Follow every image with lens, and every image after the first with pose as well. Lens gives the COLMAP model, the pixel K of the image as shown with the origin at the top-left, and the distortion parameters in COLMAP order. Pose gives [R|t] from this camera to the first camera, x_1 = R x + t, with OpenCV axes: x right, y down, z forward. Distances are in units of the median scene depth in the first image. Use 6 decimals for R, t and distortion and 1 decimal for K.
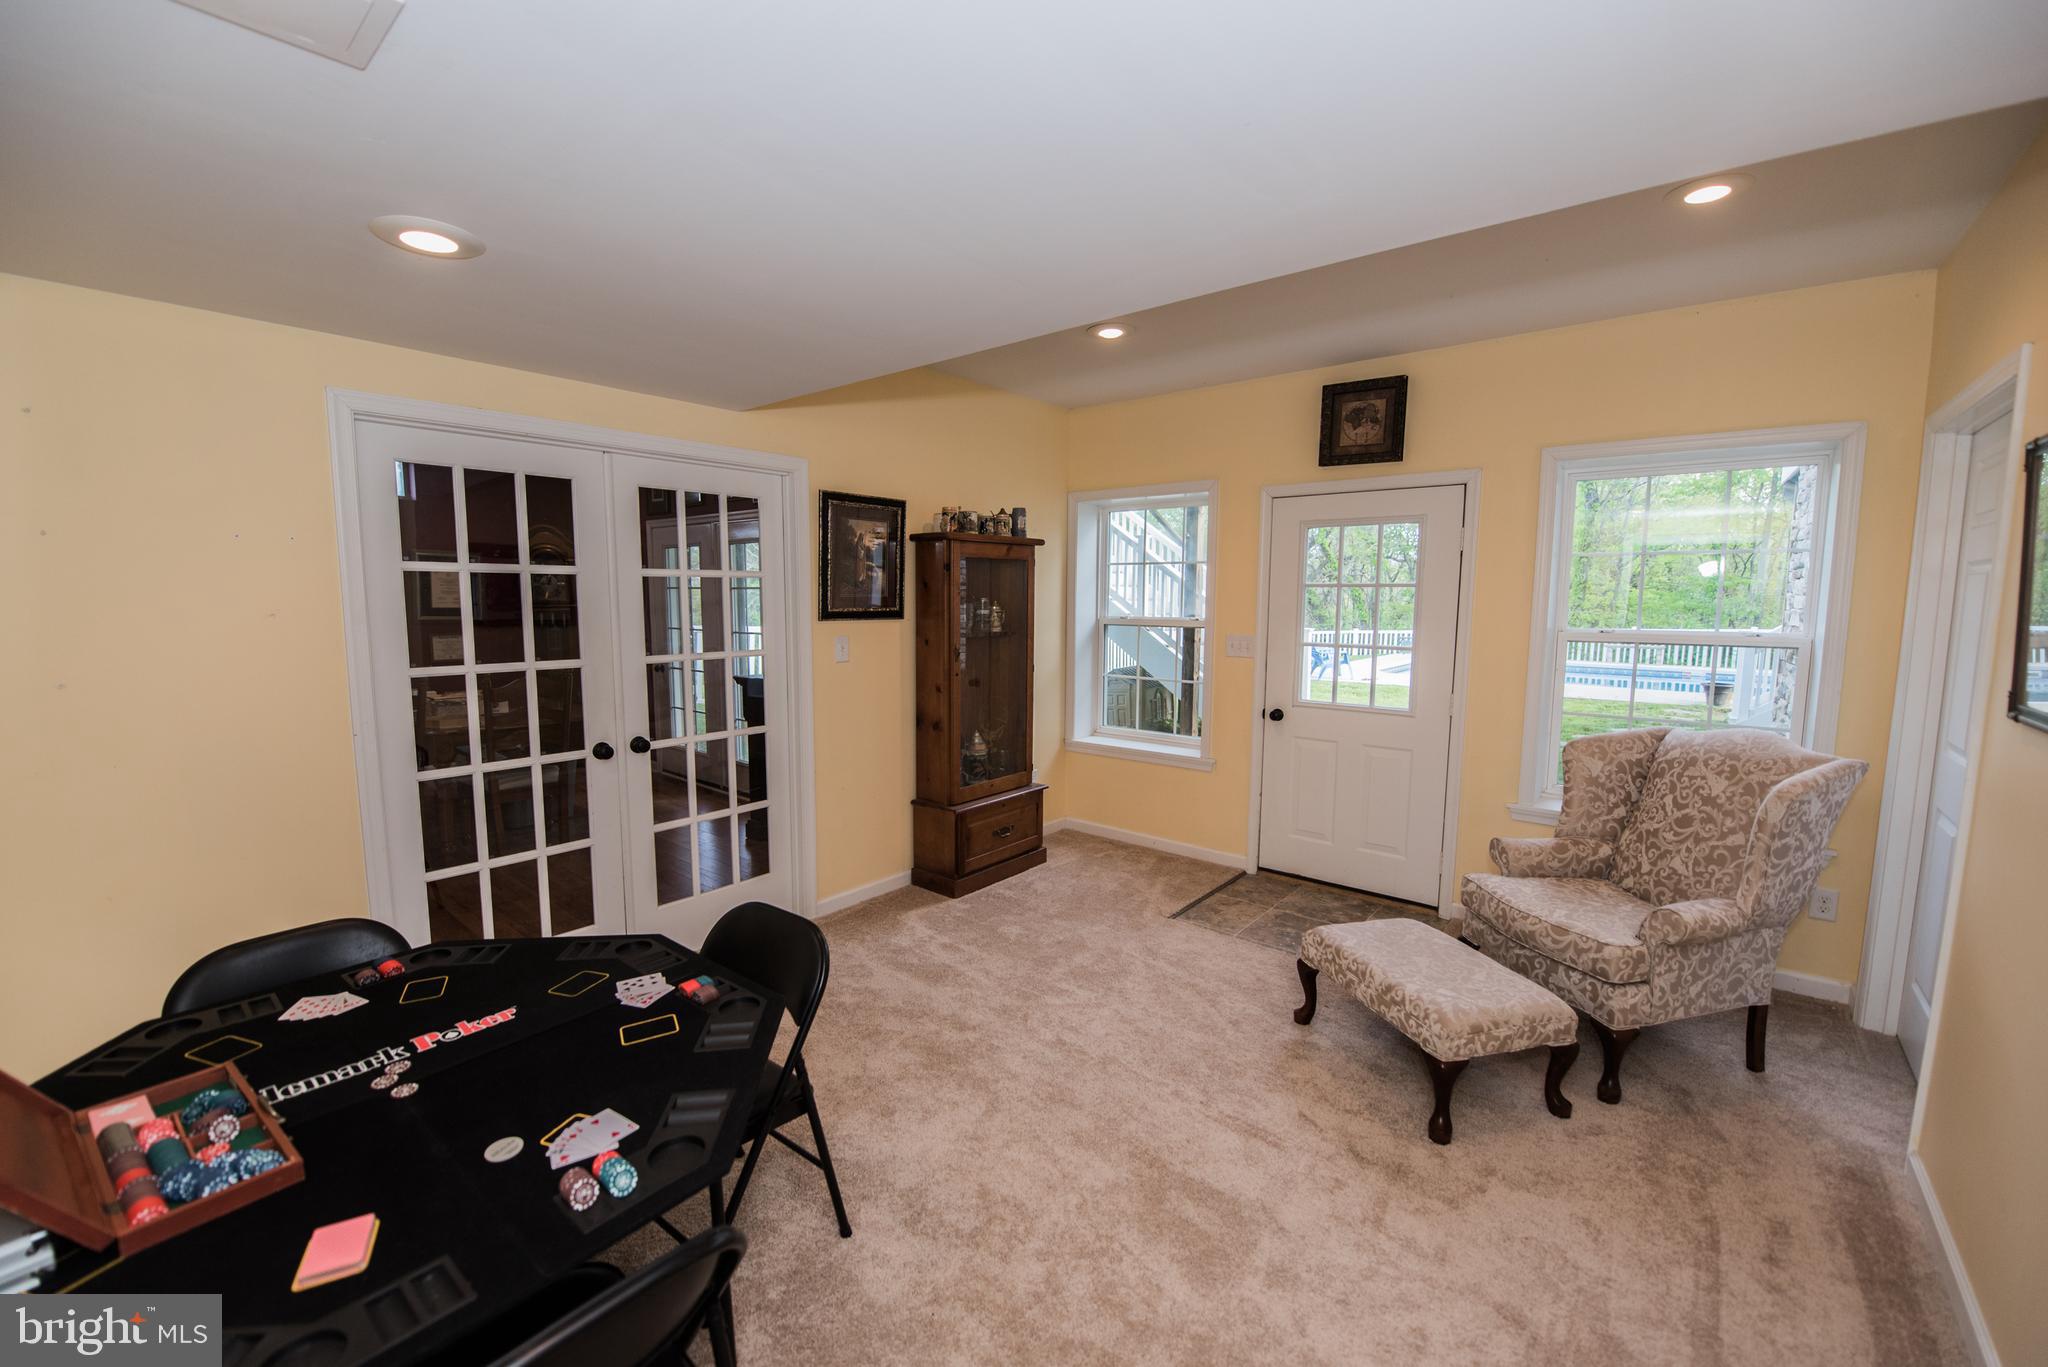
lens RADIAL K [[818.2, 0, 1014.6], [0, 818.2, 687.7], [0, 0, 1]] dist [-0.026928, -0.000279]
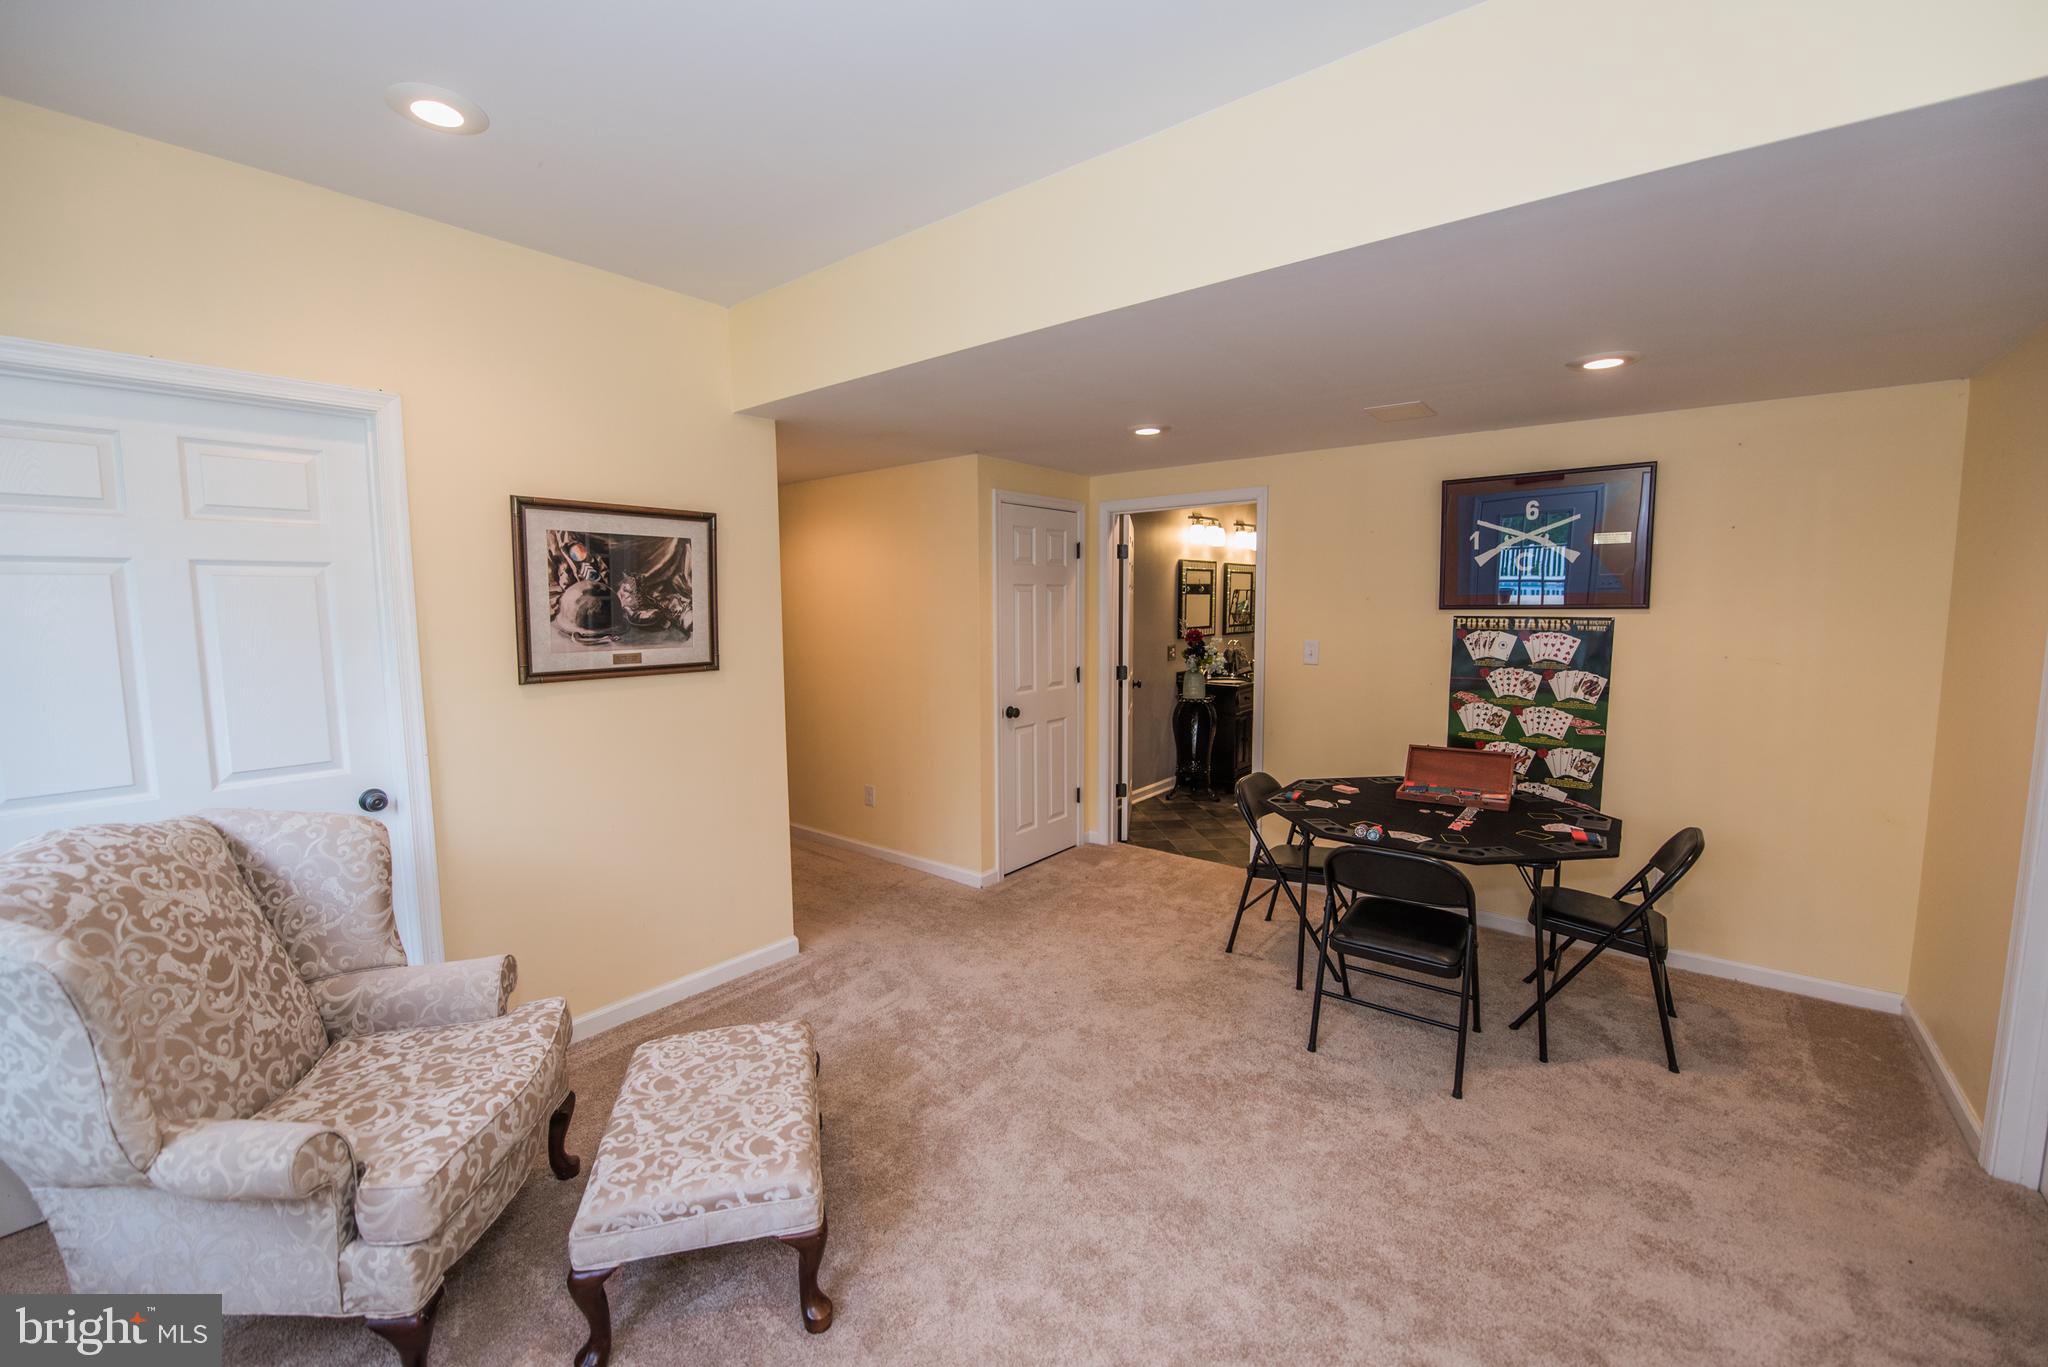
lens RADIAL K [[818.2, 0, 1014.6], [0, 818.2, 687.7], [0, 0, 1]] dist [-0.026928, -0.000279]
pose [[-0.999806, 0.003757, -0.019315, 0.236469], [-0.000469, 0.976770, 0.214290, -0.175741], [0.019671, 0.214258, -0.976579, 1.567717]]
